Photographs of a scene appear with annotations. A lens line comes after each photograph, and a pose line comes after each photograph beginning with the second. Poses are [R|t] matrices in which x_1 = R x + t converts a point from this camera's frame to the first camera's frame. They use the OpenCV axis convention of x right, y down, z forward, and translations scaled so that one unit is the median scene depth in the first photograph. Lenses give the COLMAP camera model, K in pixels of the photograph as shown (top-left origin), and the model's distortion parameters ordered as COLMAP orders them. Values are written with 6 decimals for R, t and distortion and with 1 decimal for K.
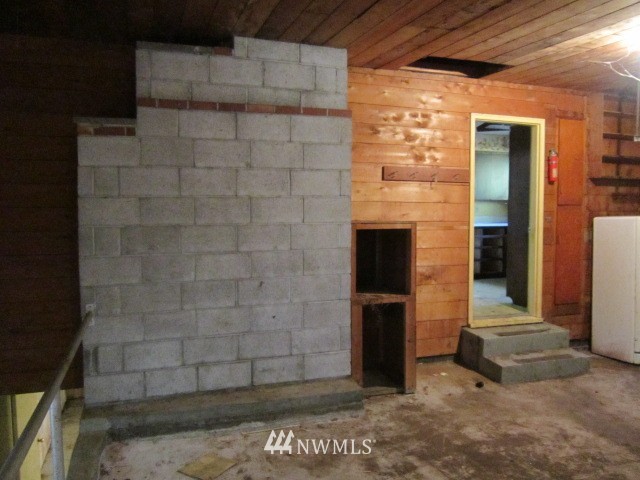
lens RADIAL K [[528.6, 0, 320.0], [0, 528.6, 240.0], [0, 0, 1]] dist [-0.049623, 0.019308]
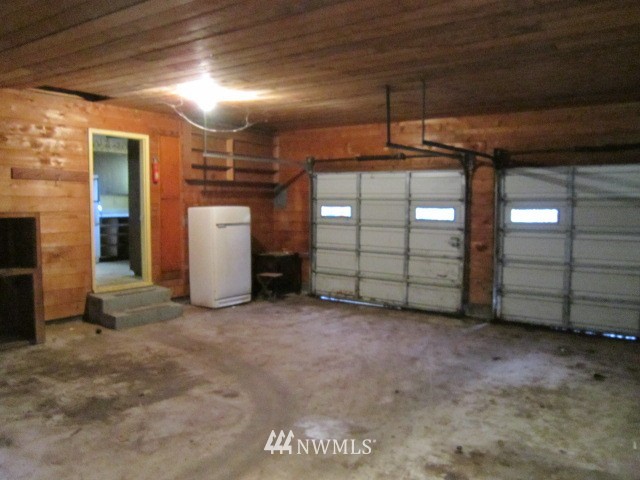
lens RADIAL K [[528.6, 0, 320.0], [0, 528.6, 240.0], [0, 0, 1]] dist [-0.049623, 0.019308]
pose [[0.822265, -0.038533, 0.567798, 0.013947], [0.031032, 0.999257, 0.022875, 0.022848], [-0.568258, -0.001189, 0.822850, -0.390881]]
